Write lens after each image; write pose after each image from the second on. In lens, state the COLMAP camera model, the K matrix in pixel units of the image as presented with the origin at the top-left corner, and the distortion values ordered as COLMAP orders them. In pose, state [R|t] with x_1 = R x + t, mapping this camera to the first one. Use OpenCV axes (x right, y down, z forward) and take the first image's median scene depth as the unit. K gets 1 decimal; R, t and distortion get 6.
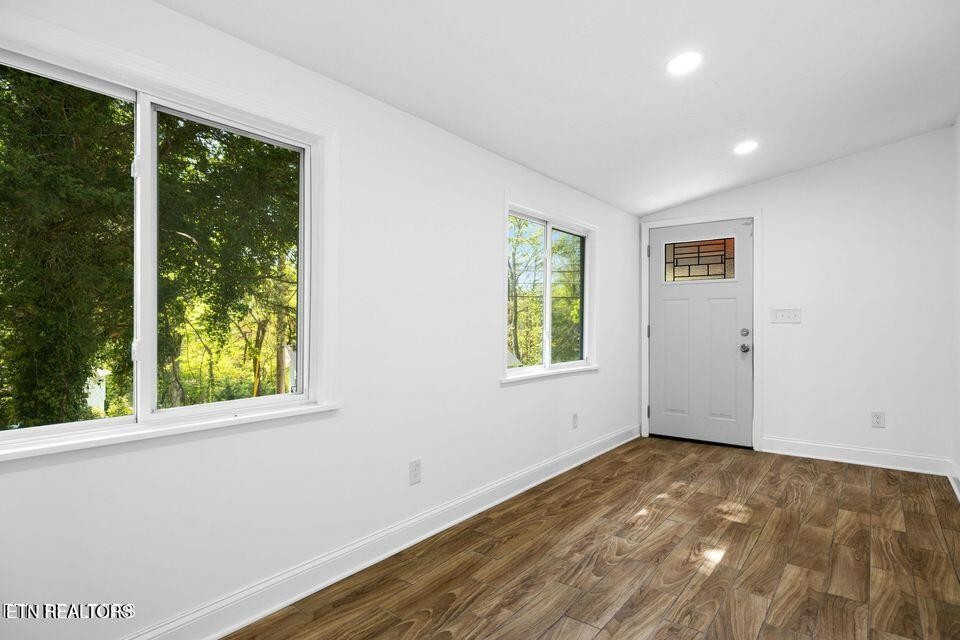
lens RADIAL K [[502.4, 0, 467.7], [0, 502.4, 317.2], [0, 0, 1]] dist [-0.001749, -0.001115]
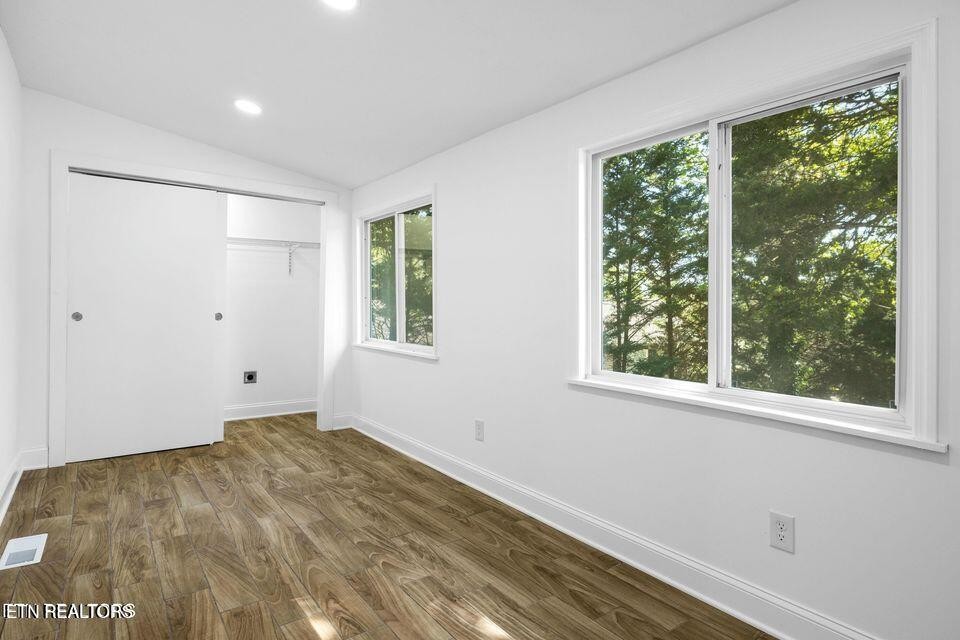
lens RADIAL K [[504.6, 0, 480.0], [0, 504.6, 303.5], [0, 0, 1]] dist [-0.000586, 0.000144]
pose [[-0.237679, -0.006742, -0.971320, 1.120876], [0.001086, 0.999973, -0.007207, 0.016048], [0.971343, -0.002768, -0.237665, 1.359590]]
